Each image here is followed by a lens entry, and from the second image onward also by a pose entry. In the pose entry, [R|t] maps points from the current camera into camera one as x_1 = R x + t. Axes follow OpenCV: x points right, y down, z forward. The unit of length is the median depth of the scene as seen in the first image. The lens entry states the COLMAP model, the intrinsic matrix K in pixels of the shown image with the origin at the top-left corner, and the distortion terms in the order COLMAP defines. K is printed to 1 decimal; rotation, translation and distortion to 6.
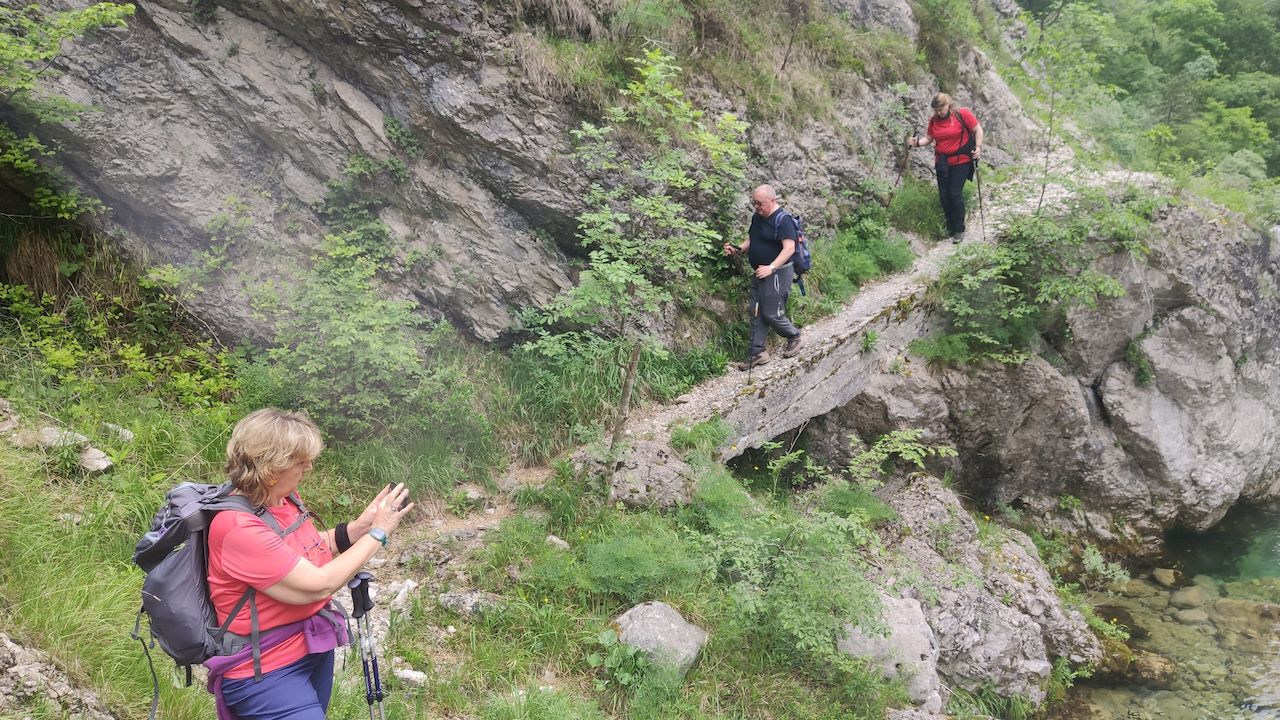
lens RADIAL K [[952.7, 0, 635.2], [0, 952.7, 359.4], [0, 0, 1]] dist [0.047466, -0.079002]
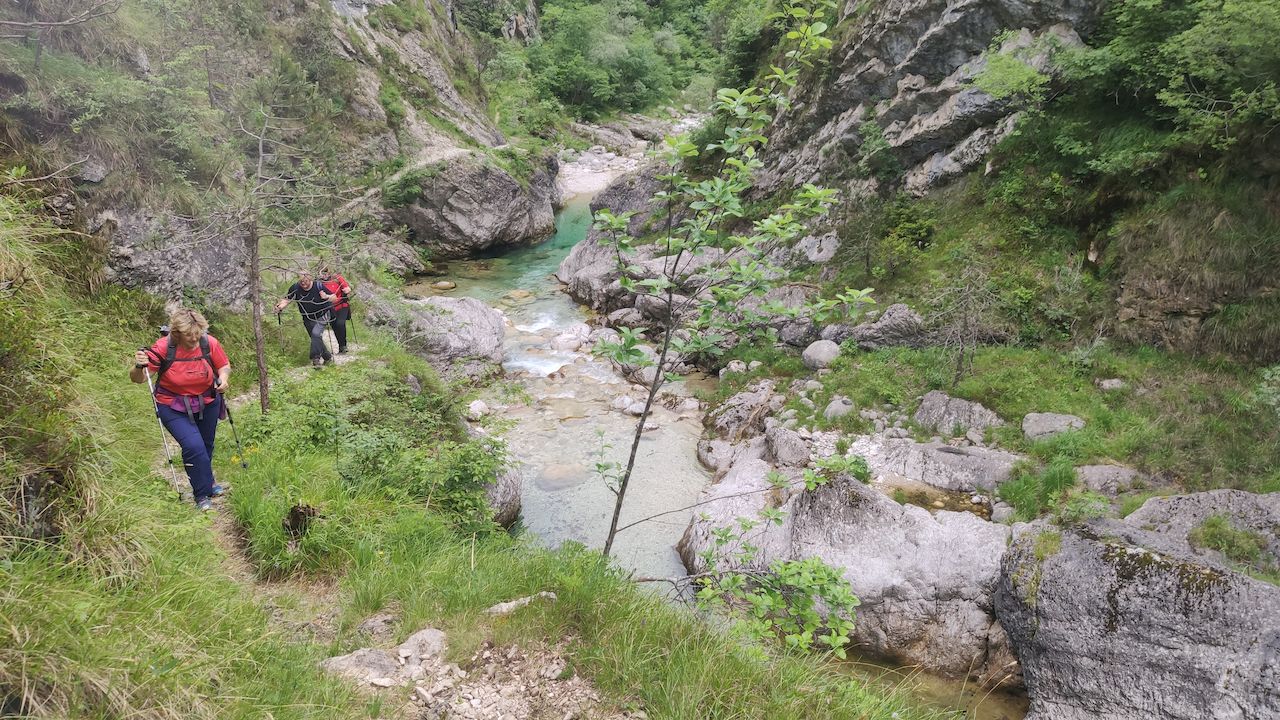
lens RADIAL K [[968.7, 0, 643.4], [0, 968.7, 365.9], [0, 0, 1]] dist [0.045871, -0.069440]
pose [[0.970475, -0.067431, 0.231583, 0.380145], [0.025136, 0.983173, 0.180941, -0.057001], [-0.239887, -0.169778, 0.955840, -3.695901]]
